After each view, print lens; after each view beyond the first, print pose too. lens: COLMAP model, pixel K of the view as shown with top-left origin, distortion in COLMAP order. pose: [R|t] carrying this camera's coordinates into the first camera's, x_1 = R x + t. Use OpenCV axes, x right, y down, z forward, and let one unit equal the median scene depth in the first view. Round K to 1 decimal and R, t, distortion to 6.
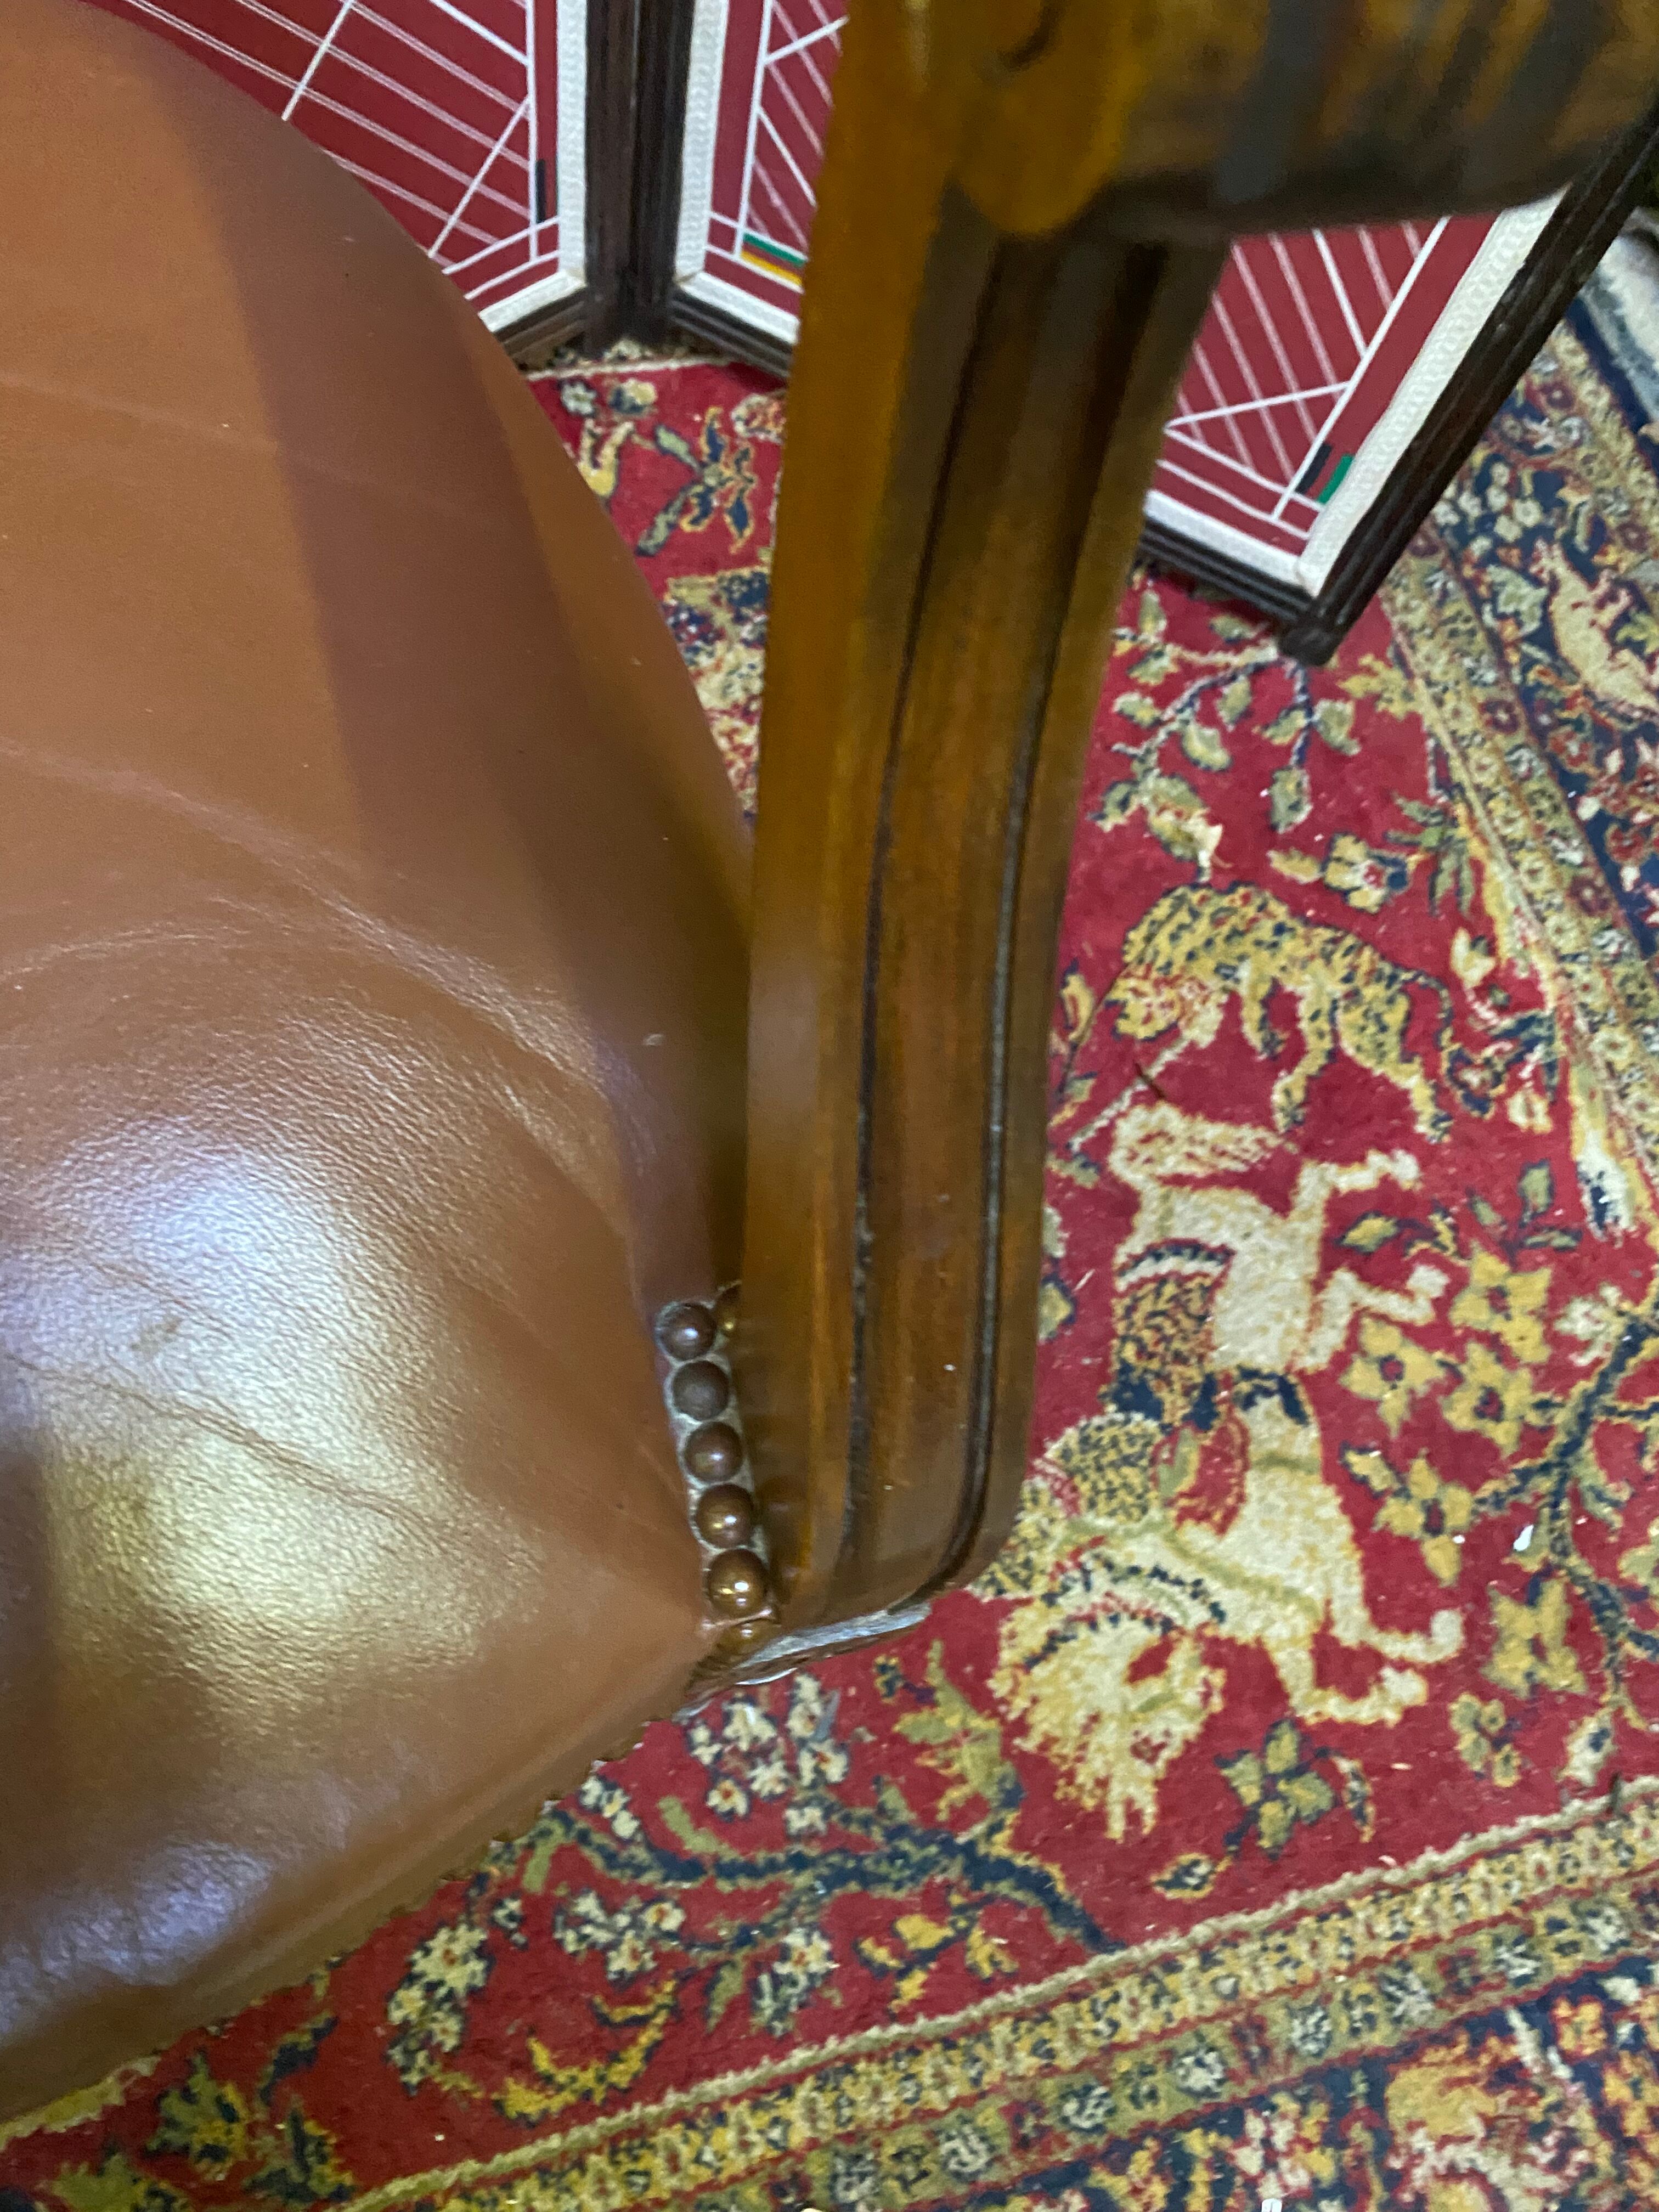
lens RADIAL K [[1706.6, 0, 819.0], [0, 1706.6, 1100.6], [0, 0, 1]] dist [0.002954, 0.005117]
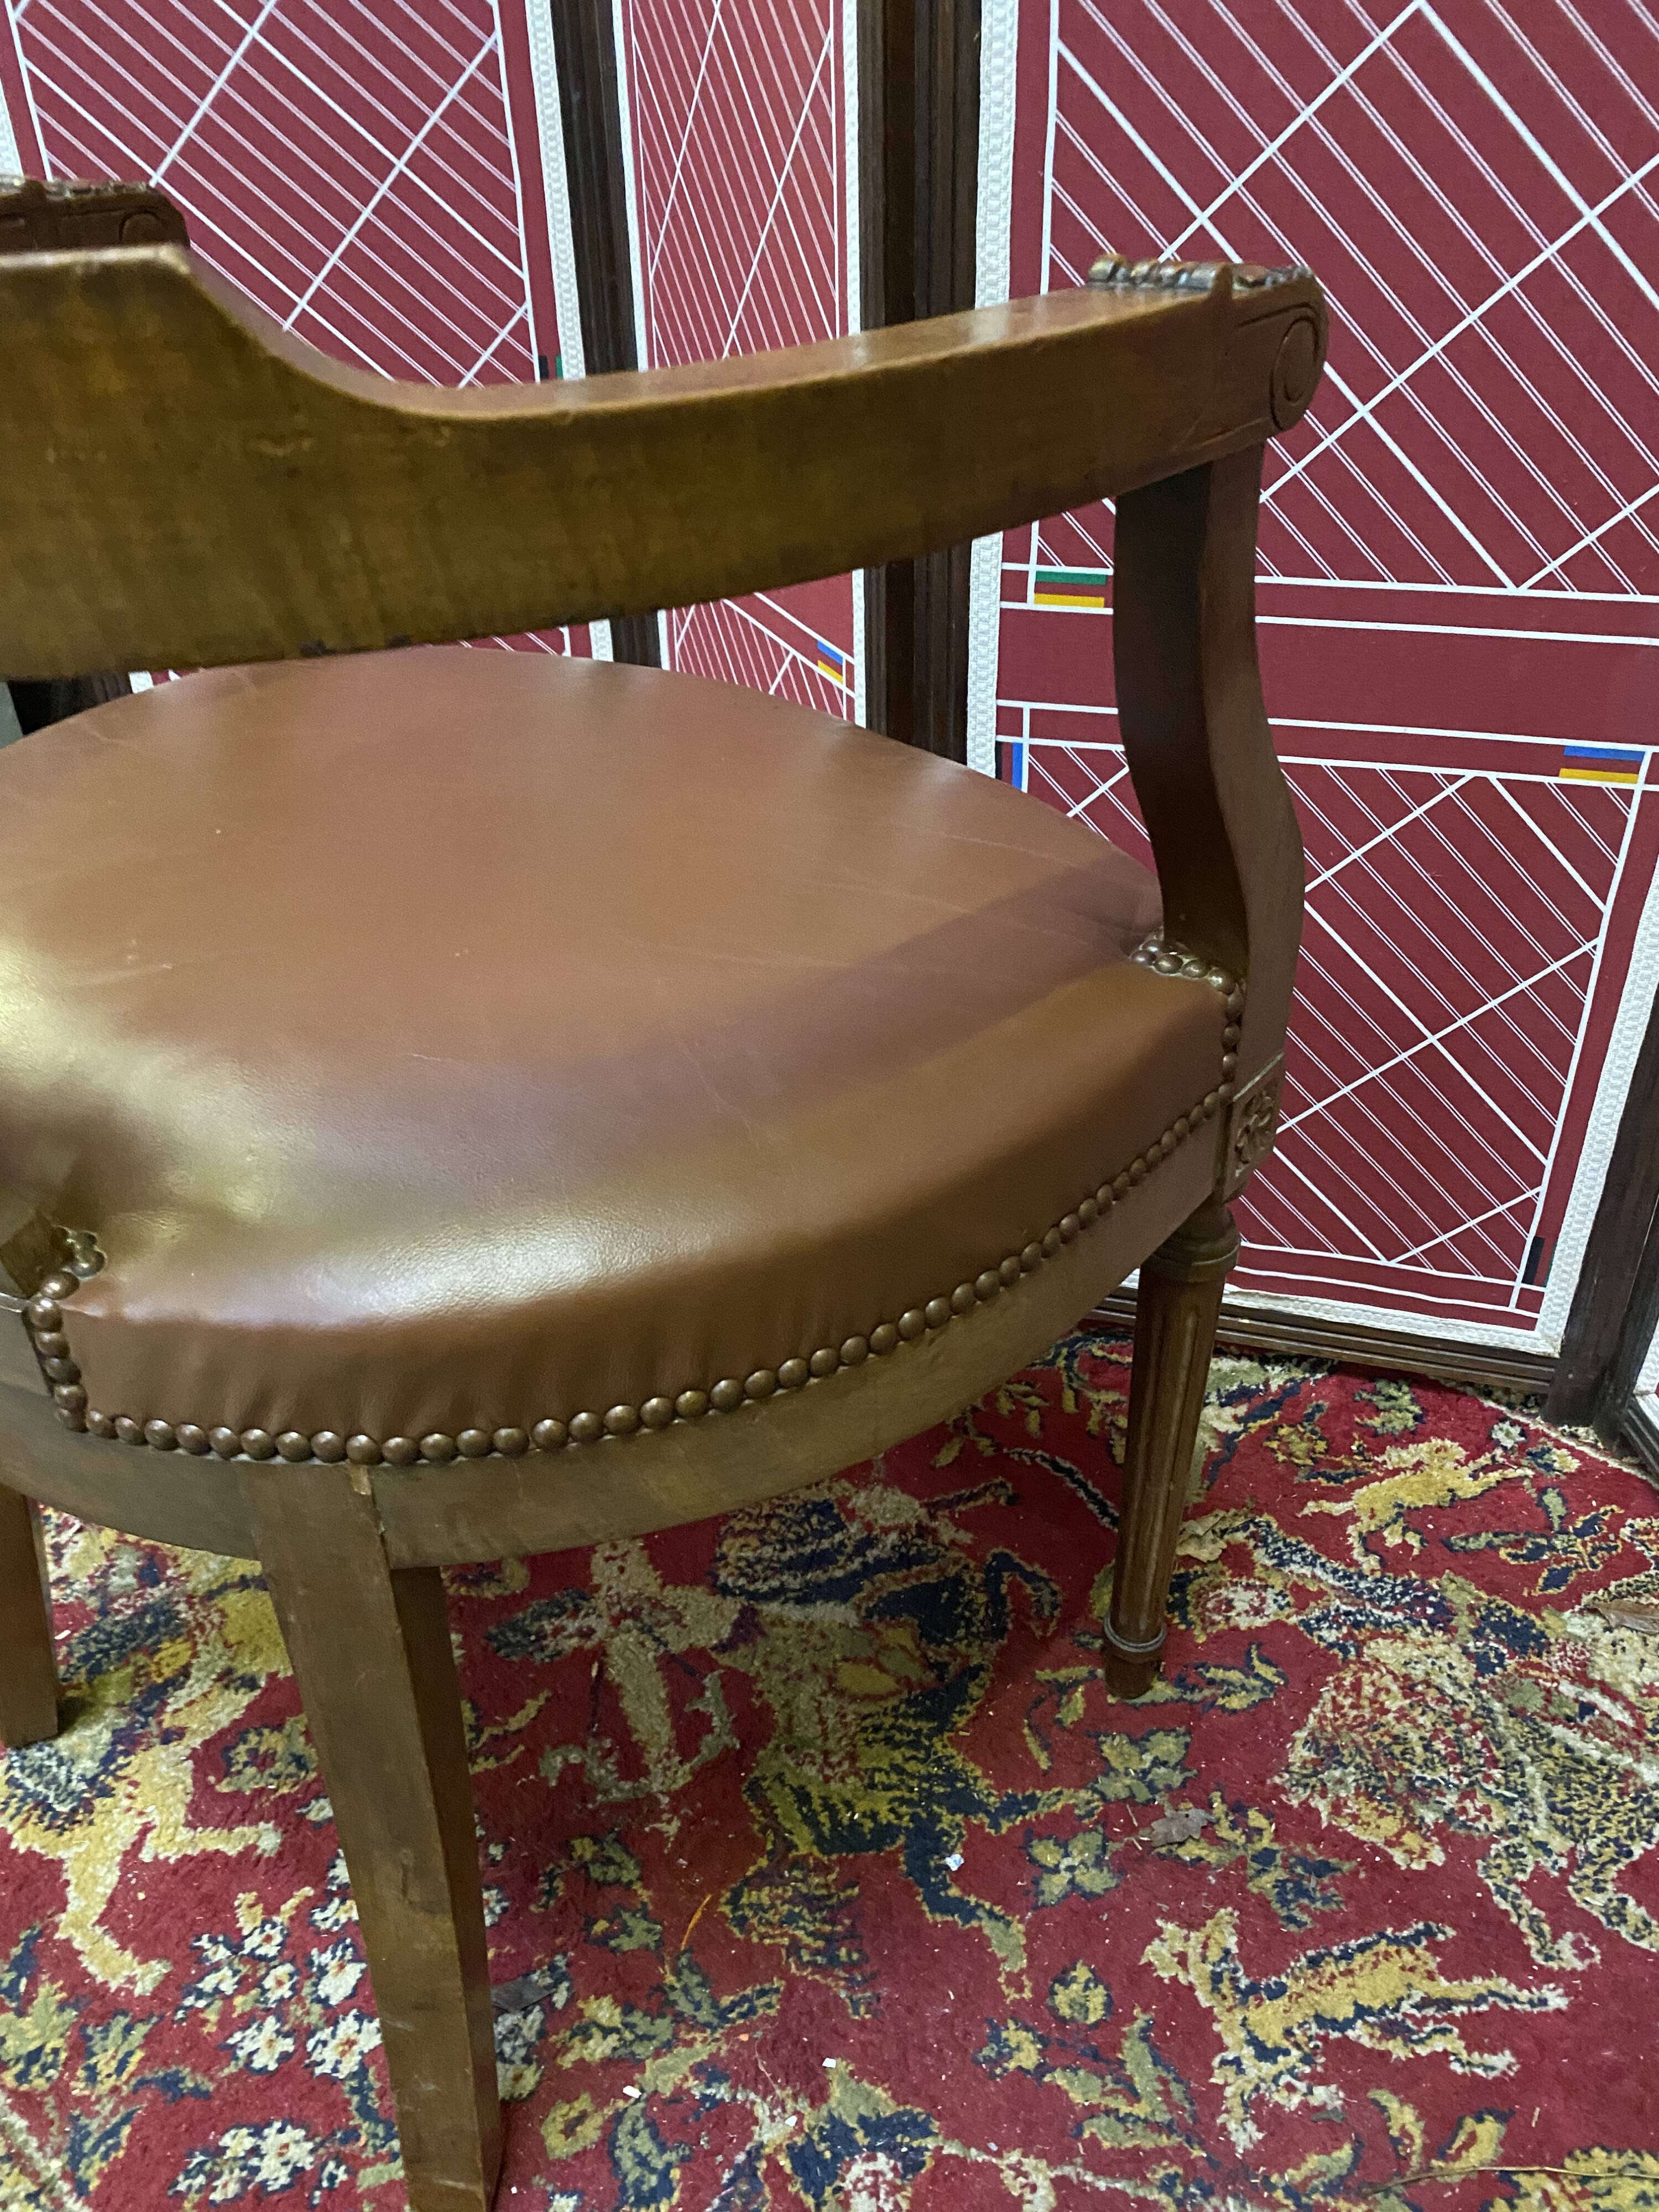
lens RADIAL K [[1706.6, 0, 828.2], [0, 1706.6, 1104.6], [0, 0, 1]] dist [0.002954, 0.005117]
pose [[0.524450, 0.325567, -0.786739, 0.581411], [-0.742871, 0.626470, -0.235962, 0.067418], [0.416047, 0.708196, 0.570406, 0.024681]]
